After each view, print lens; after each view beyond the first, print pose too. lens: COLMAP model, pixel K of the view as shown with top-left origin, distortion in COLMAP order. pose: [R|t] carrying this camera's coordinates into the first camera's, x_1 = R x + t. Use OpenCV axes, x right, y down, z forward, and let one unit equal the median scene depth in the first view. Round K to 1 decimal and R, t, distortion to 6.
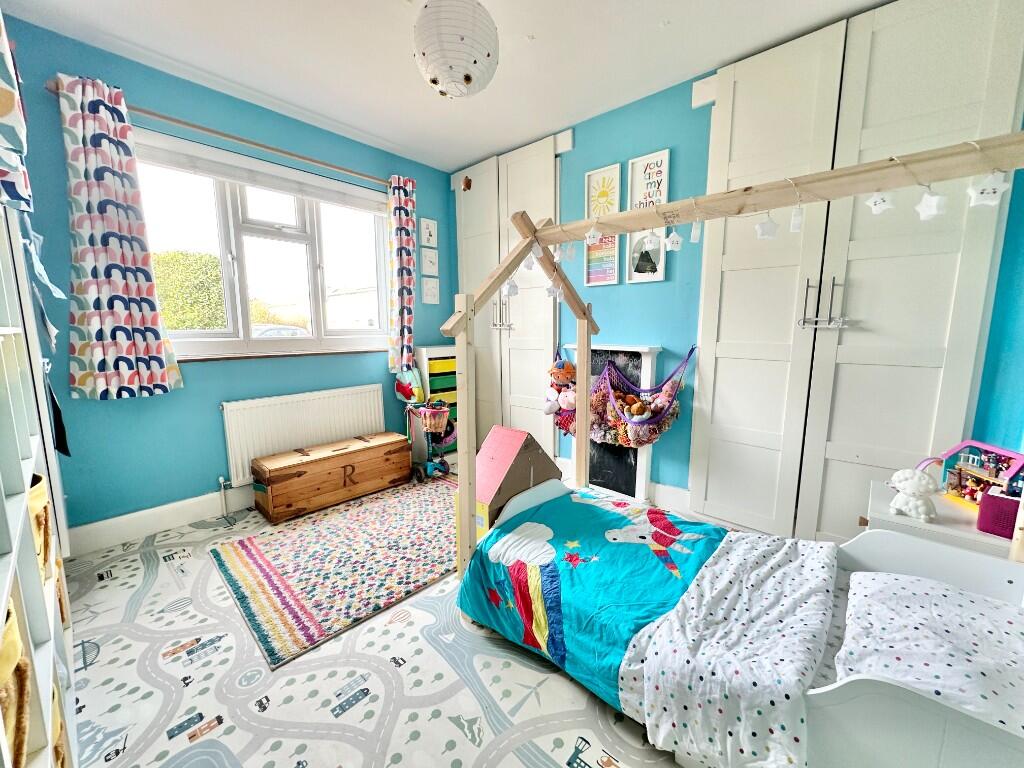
lens RADIAL K [[409.2, 0, 512.3], [0, 409.2, 383.9], [0, 0, 1]] dist [-0.001609, 0.000632]
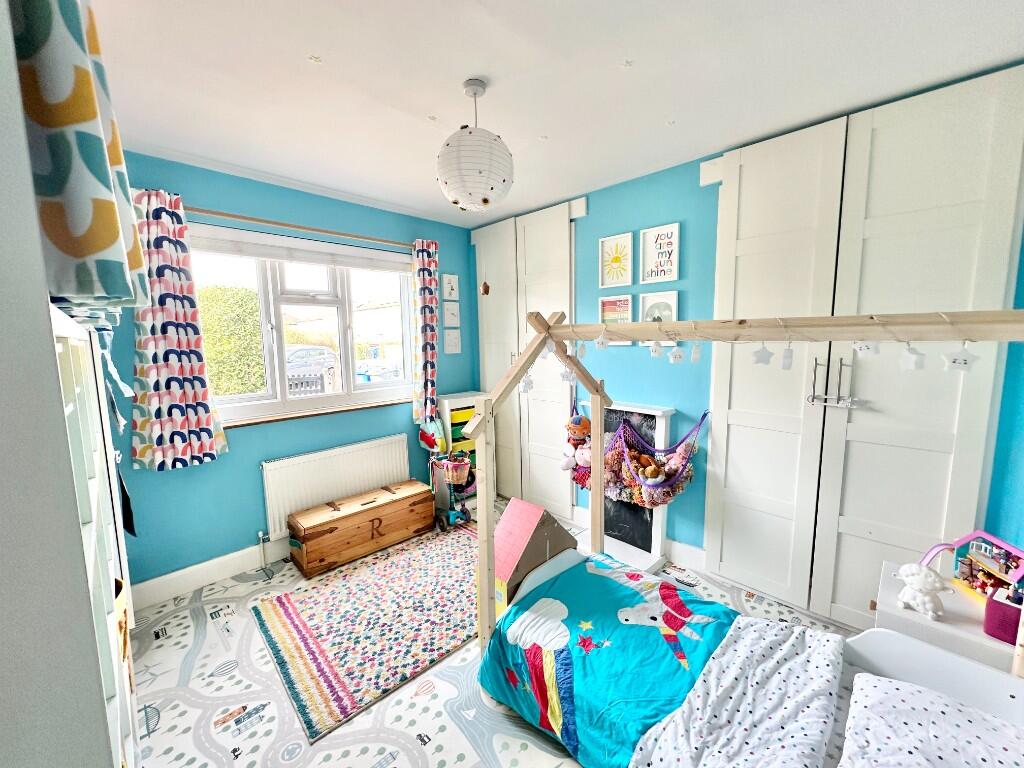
lens RADIAL K [[409.2, 0, 512.1], [0, 409.2, 383.8], [0, 0, 1]] dist [-0.001609, 0.000632]
pose [[0.998624, -0.006726, -0.052003, 0.012556], [0.005549, 0.999726, -0.022748, -0.169720], [0.052142, 0.022428, 0.998388, -0.064579]]
